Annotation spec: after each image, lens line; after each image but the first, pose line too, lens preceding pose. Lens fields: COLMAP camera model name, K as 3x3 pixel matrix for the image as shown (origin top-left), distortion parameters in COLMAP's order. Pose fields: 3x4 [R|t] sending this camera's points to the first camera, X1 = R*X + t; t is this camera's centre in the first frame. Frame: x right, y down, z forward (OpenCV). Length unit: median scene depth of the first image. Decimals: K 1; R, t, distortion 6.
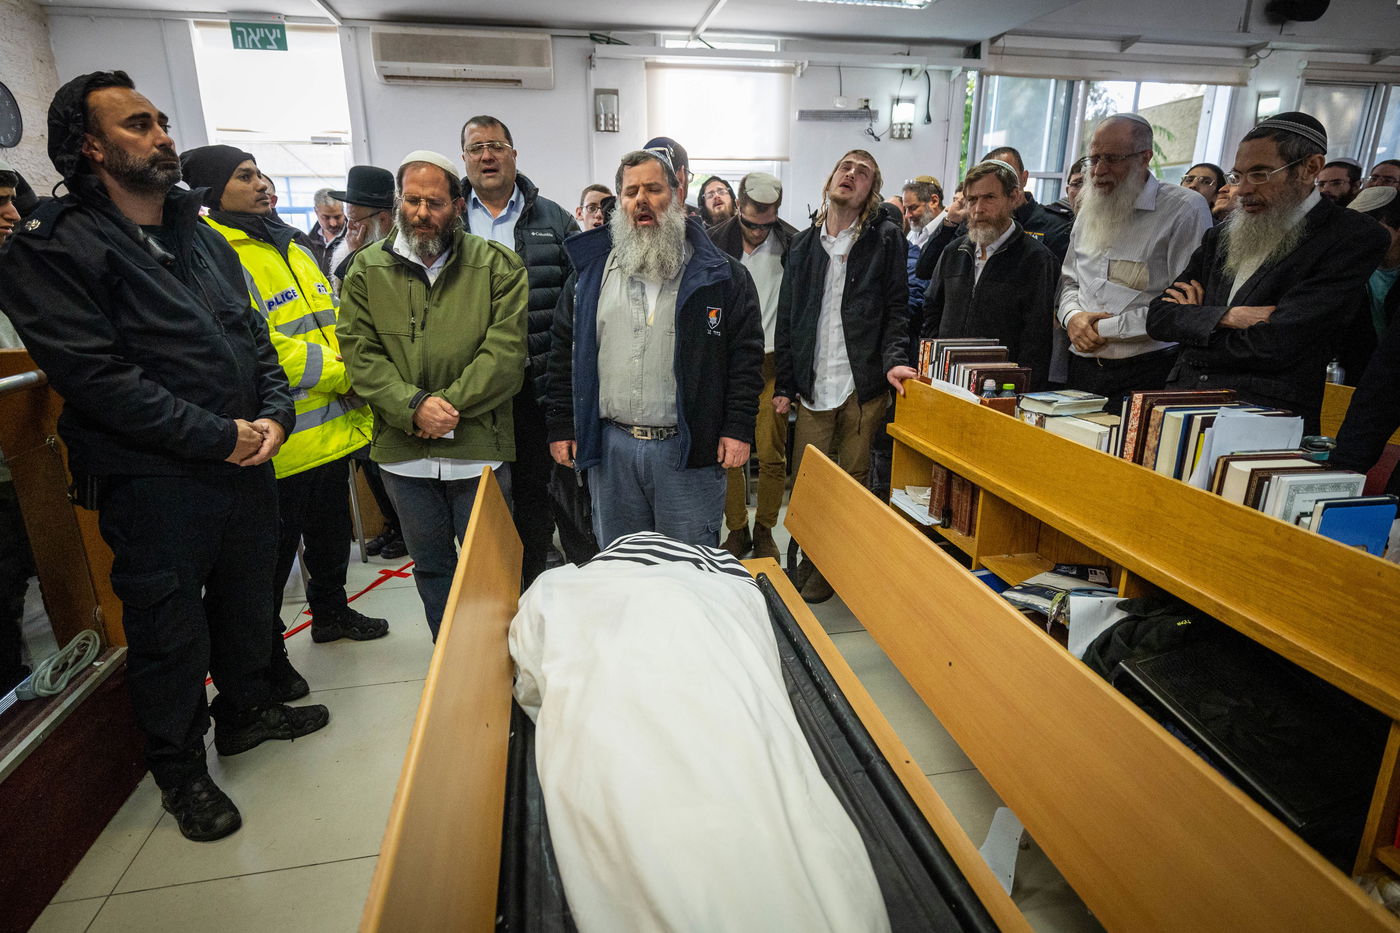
lens RADIAL K [[762.6, 0, 692.1], [0, 762.6, 475.1], [0, 0, 1]] dist [0.002548, -0.003581]
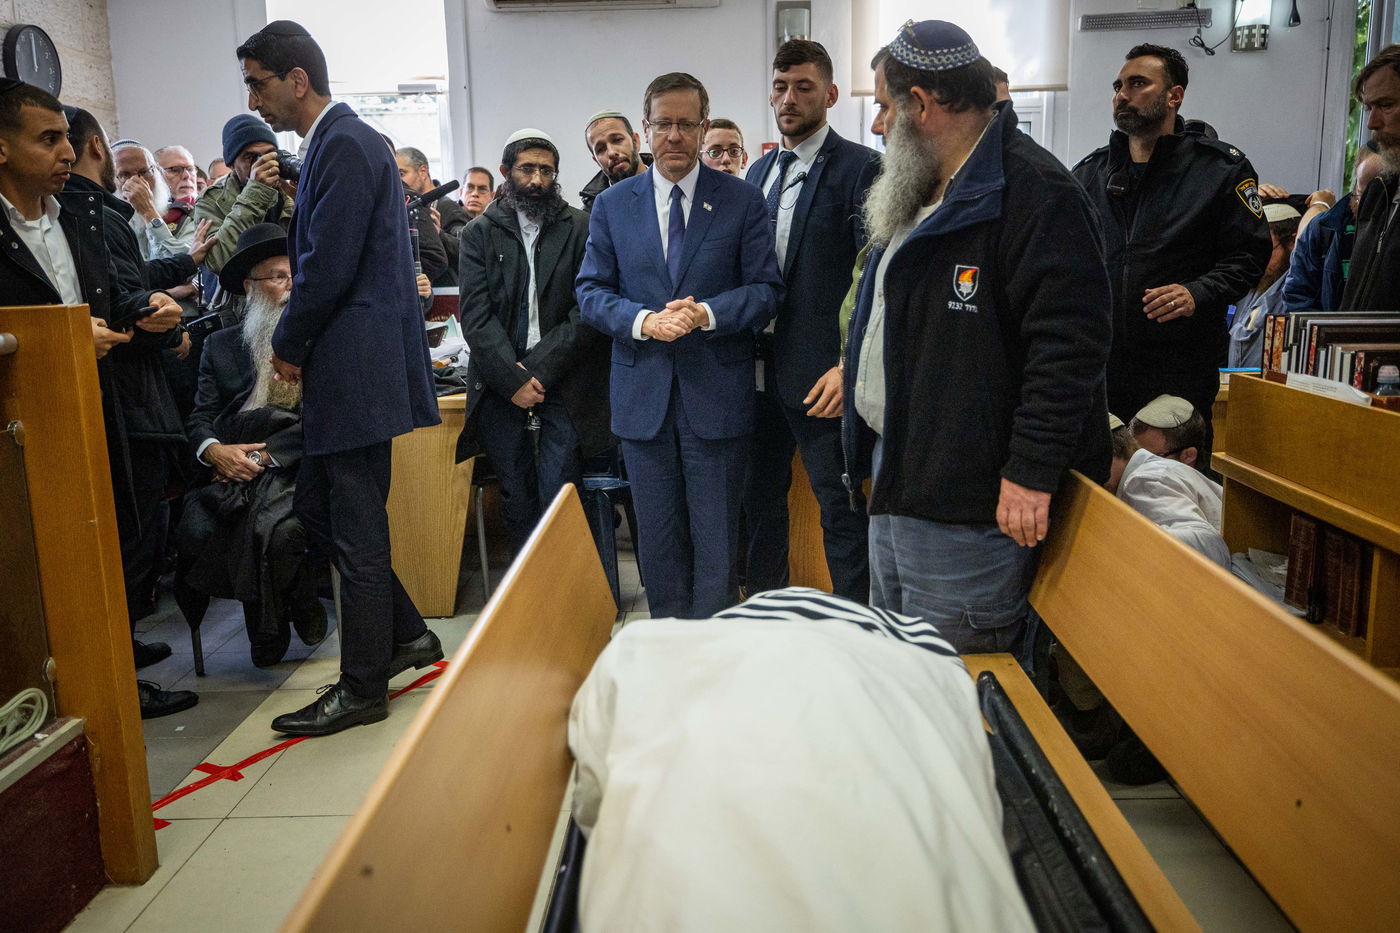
lens RADIAL K [[1131.2, 0, 690.1], [0, 1131.2, 464.9], [0, 0, 1]] dist [-0.001274, -0.002898]
pose [[0.978475, 0.022191, -0.205169, 0.040163], [-0.044094, 0.993723, -0.102810, 0.066501], [0.201599, 0.109644, 0.973312, 0.041087]]
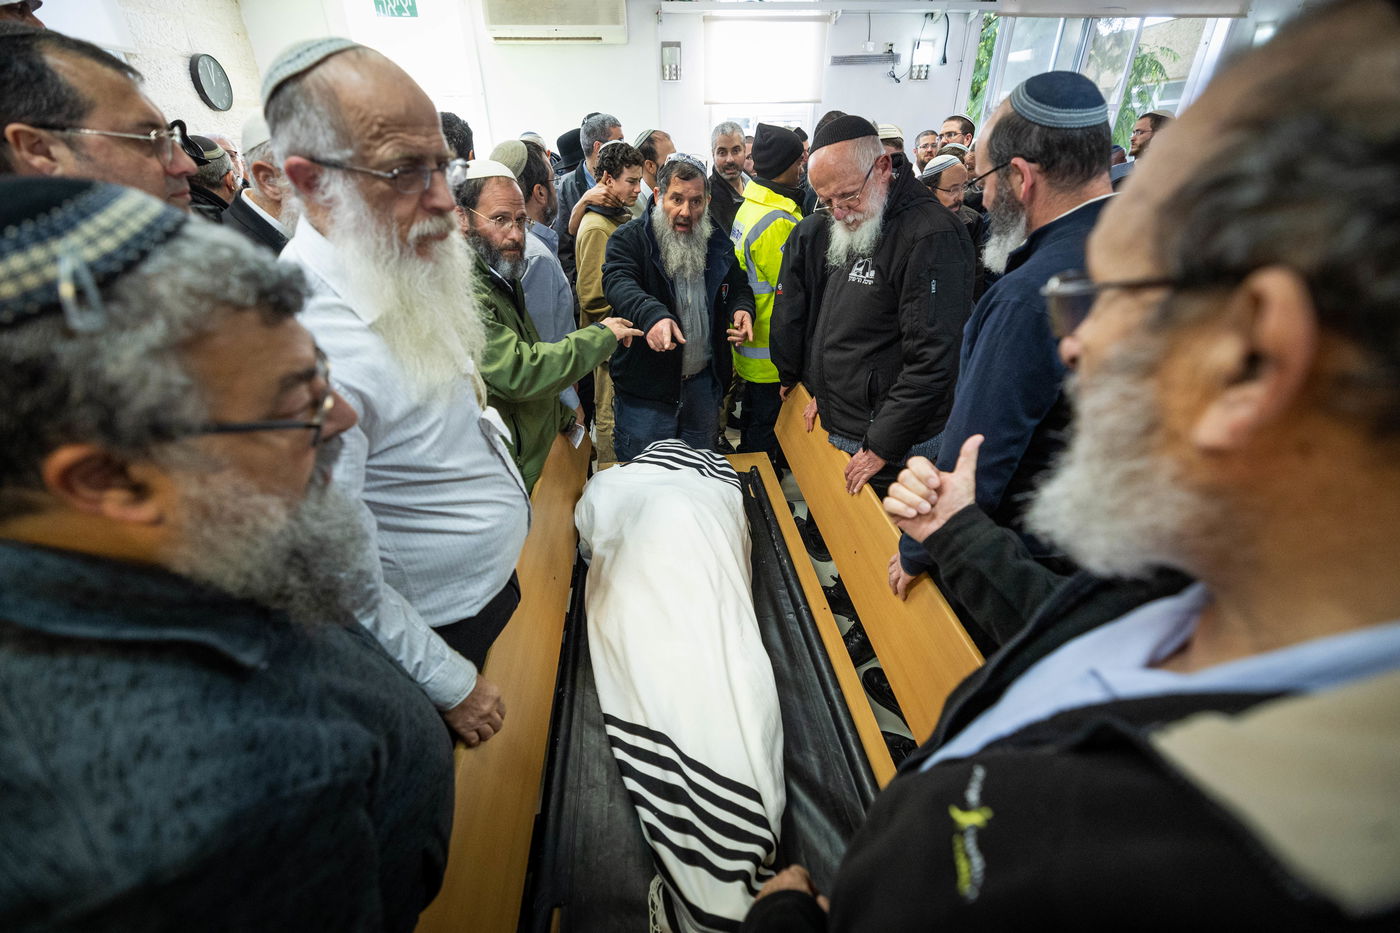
lens RADIAL K [[566.2, 0, 694.5], [0, 566.2, 473.3], [0, 0, 1]] dist [-0.007840, -0.000134]
pose [[0.995394, 0.040593, -0.086847, 0.073131], [-0.019771, 0.973376, 0.228361, -0.100349], [0.093805, -0.225593, 0.969695, -0.051013]]
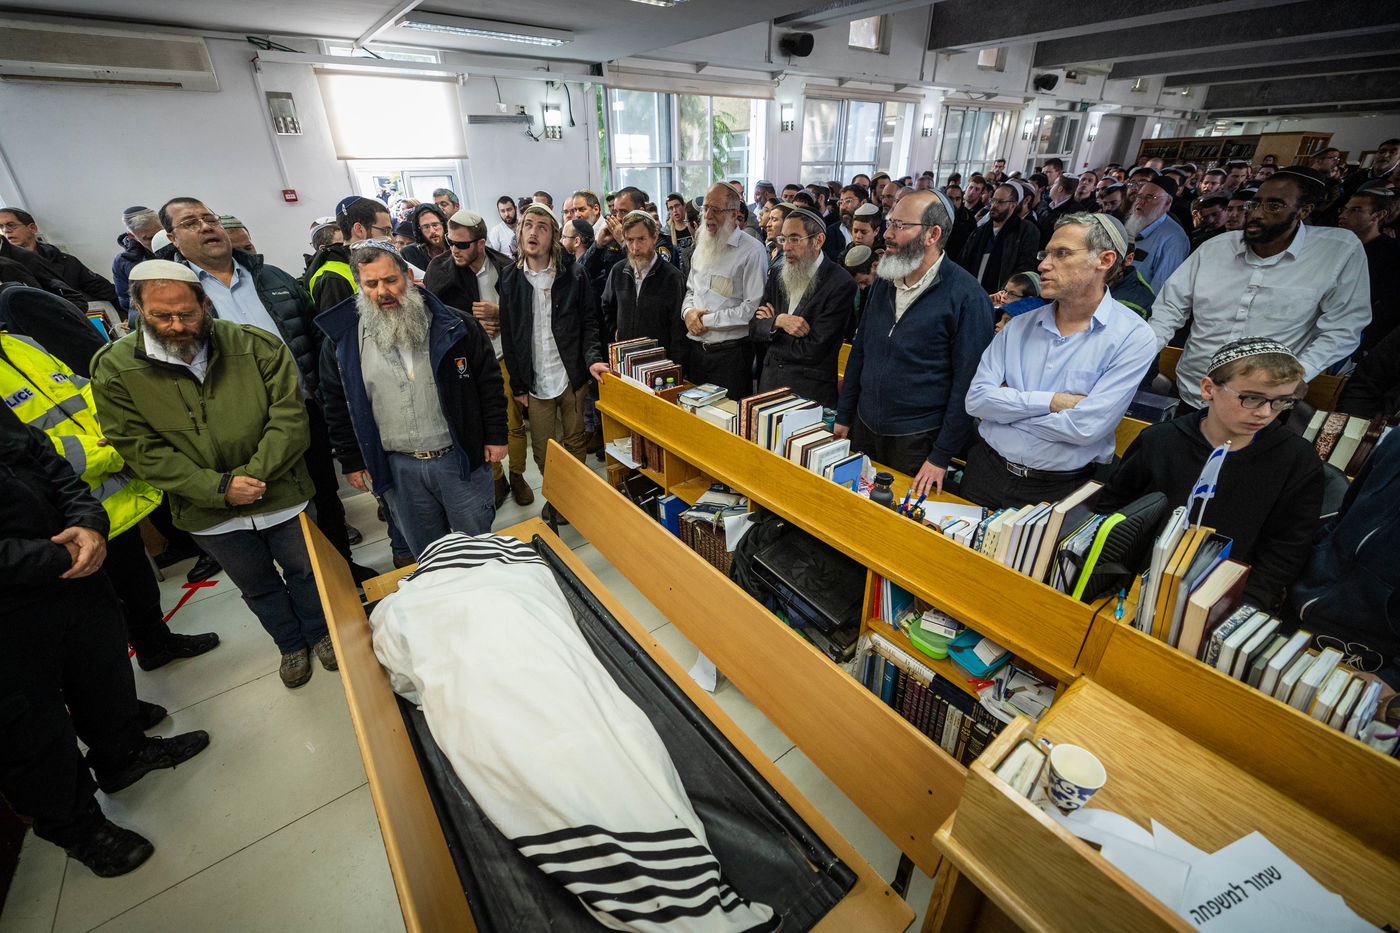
lens RADIAL K [[566.2, 0, 694.5], [0, 566.2, 473.3], [0, 0, 1]] dist [-0.007840, -0.000134]
pose [[0.892438, -0.216219, 0.395985, -0.040653], [0.138429, 0.966576, 0.215798, -0.176331], [-0.429409, -0.137771, 0.892540, -0.083771]]
